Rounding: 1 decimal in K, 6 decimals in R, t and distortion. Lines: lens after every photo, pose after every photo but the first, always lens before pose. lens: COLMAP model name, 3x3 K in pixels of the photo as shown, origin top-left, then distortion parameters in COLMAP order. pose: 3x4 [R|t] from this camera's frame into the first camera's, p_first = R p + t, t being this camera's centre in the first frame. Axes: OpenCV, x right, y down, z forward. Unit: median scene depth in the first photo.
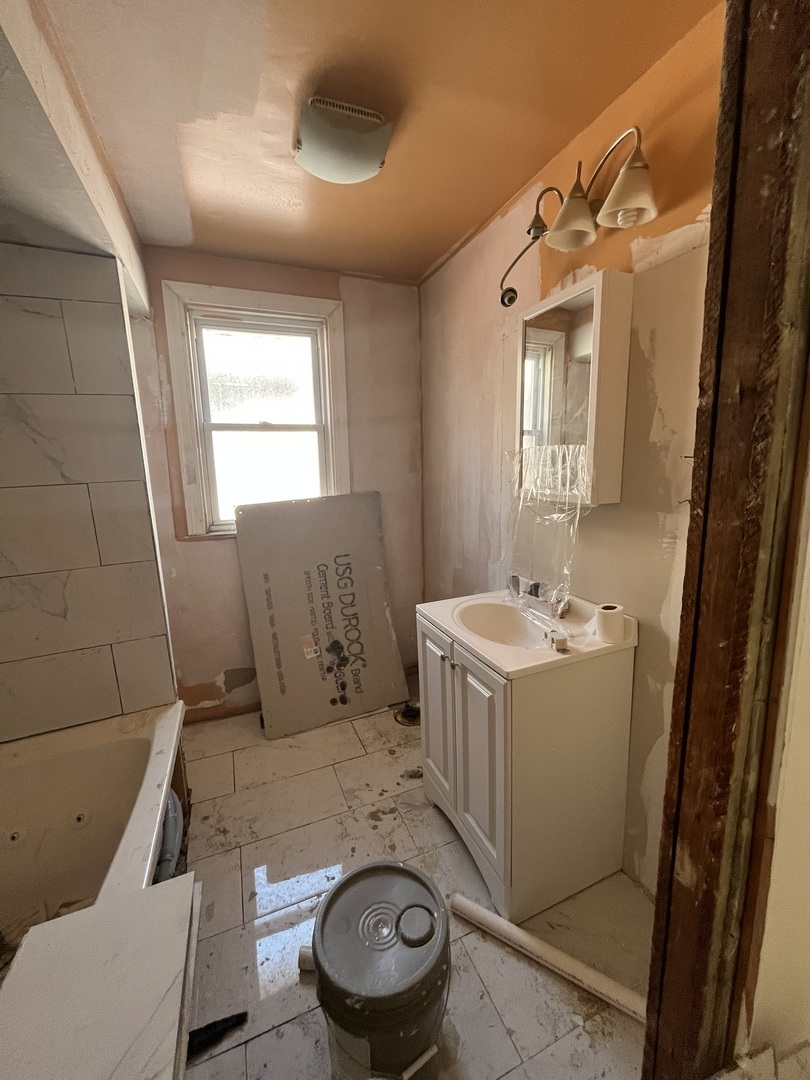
lens RADIAL K [[437.0, 0, 409.2], [0, 437.0, 538.2], [0, 0, 1]] dist [-0.001727, -0.000103]
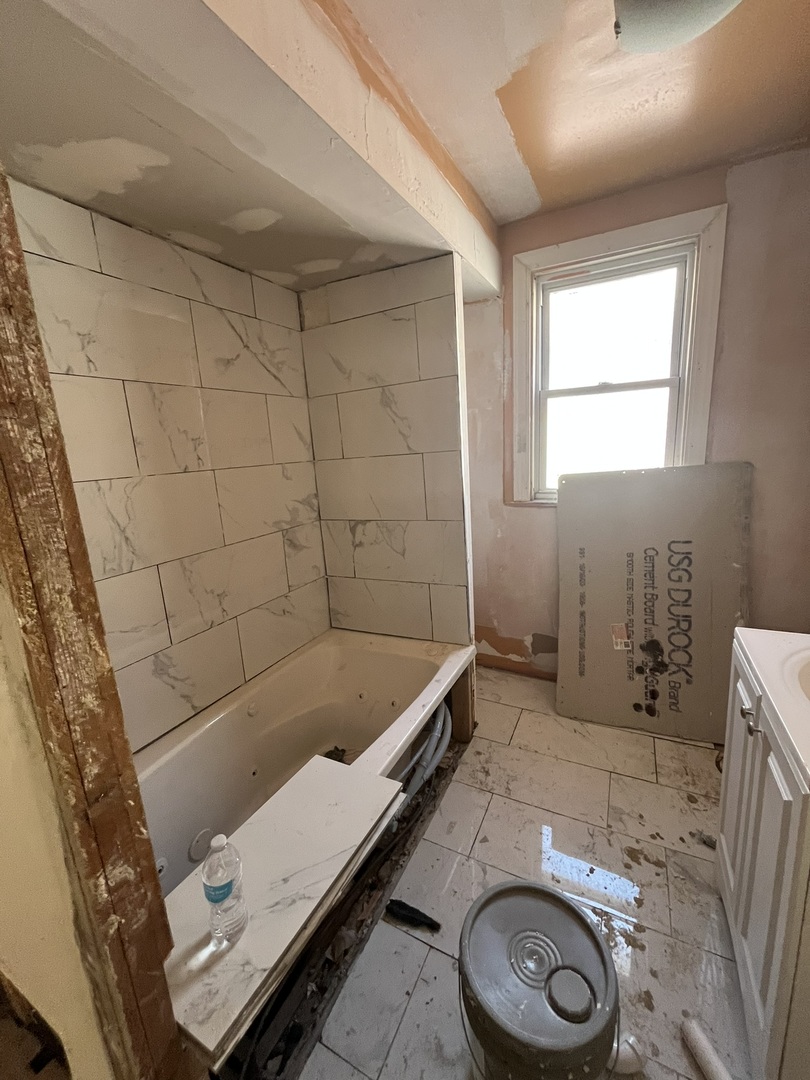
lens RADIAL K [[437.0, 0, 407.1], [0, 437.0, 538.1], [0, 0, 1]] dist [-0.001727, -0.000103]
pose [[0.649362, 0.151516, -0.745233, 0.137775], [-0.089644, 0.988370, 0.122837, -0.024236], [0.755177, -0.012960, 0.655393, 0.101850]]
